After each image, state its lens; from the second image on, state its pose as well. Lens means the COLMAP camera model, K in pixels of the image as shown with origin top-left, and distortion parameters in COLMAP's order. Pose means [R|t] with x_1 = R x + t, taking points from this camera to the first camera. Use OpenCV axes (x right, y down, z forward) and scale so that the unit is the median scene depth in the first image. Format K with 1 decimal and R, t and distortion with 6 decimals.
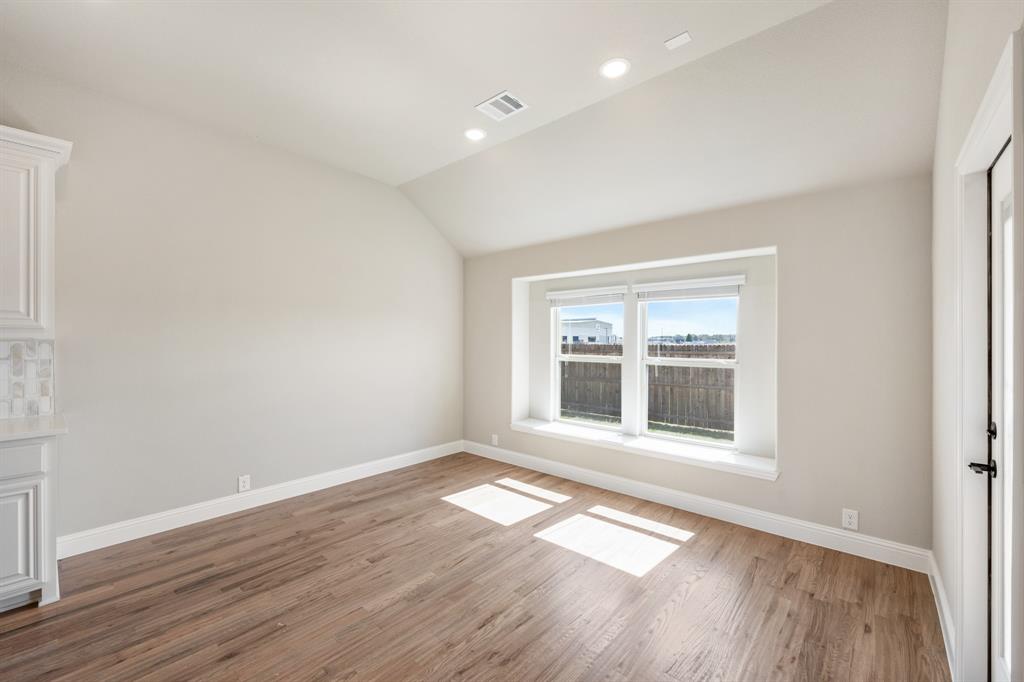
lens RADIAL K [[419.0, 0, 504.3], [0, 419.0, 340.9], [0, 0, 1]] dist [0.002035, -0.000308]
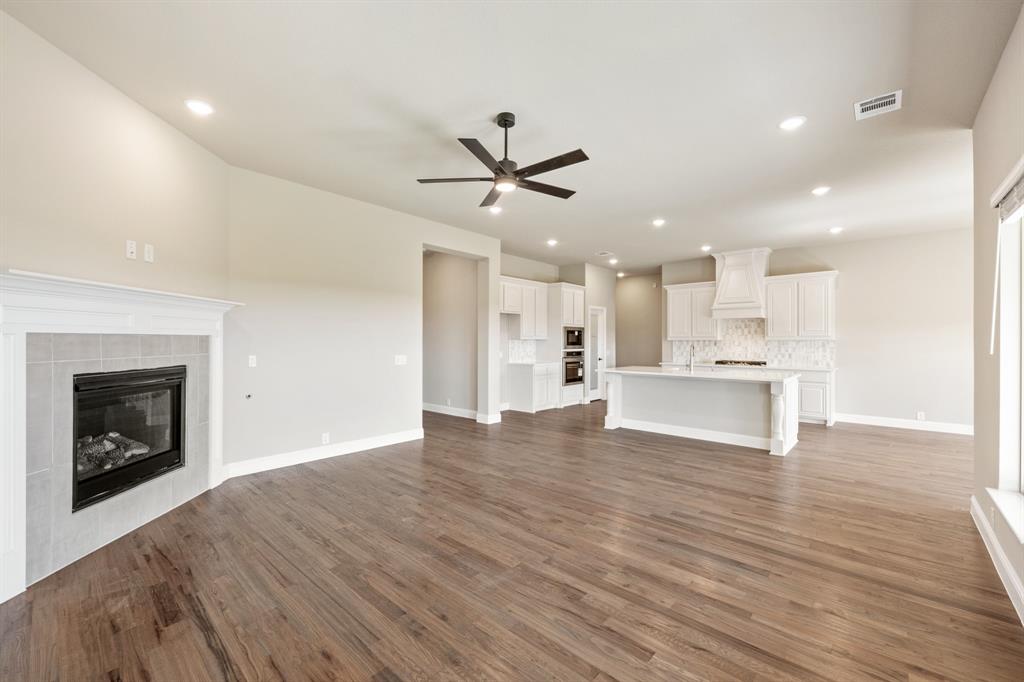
lens RADIAL K [[419.0, 0, 511.1], [0, 419.0, 340.4], [0, 0, 1]] dist [0.002035, -0.000308]
pose [[0.004074, -0.001008, -0.999991, 1.213901], [-0.002830, 0.999995, -0.001019, 0.005919], [0.999988, 0.002834, 0.004071, -0.823791]]
